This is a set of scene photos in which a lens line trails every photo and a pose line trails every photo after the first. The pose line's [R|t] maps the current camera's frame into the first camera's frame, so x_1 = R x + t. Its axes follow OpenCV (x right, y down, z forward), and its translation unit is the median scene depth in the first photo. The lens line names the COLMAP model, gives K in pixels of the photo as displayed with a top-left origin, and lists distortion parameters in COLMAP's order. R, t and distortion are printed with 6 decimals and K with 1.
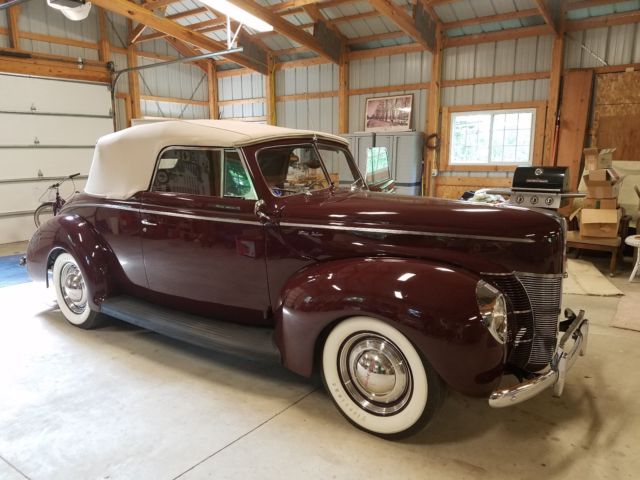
lens RADIAL K [[503.3, 0, 318.7], [0, 503.3, 238.3], [0, 0, 1]] dist [0.042923, -0.069212]
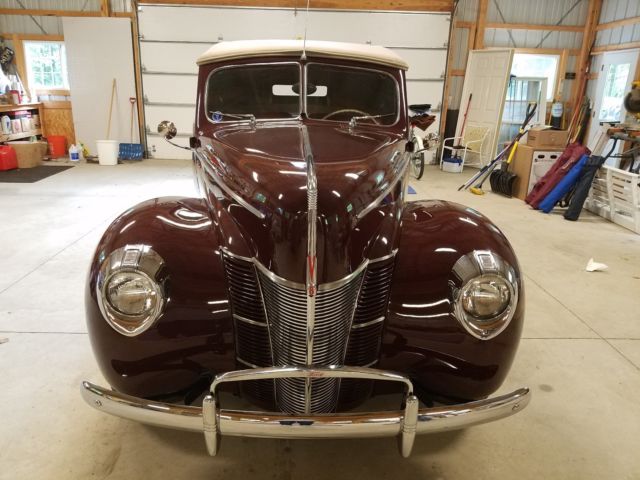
lens RADIAL K [[503.3, 0, 318.1], [0, 503.3, 246.8], [0, 0, 1]] dist [0.042923, -0.069212]
pose [[0.623184, 0.255766, -0.739071, 0.241550], [-0.162095, 0.966732, 0.197874, -0.023467], [0.765093, -0.003512, 0.643910, 0.173671]]
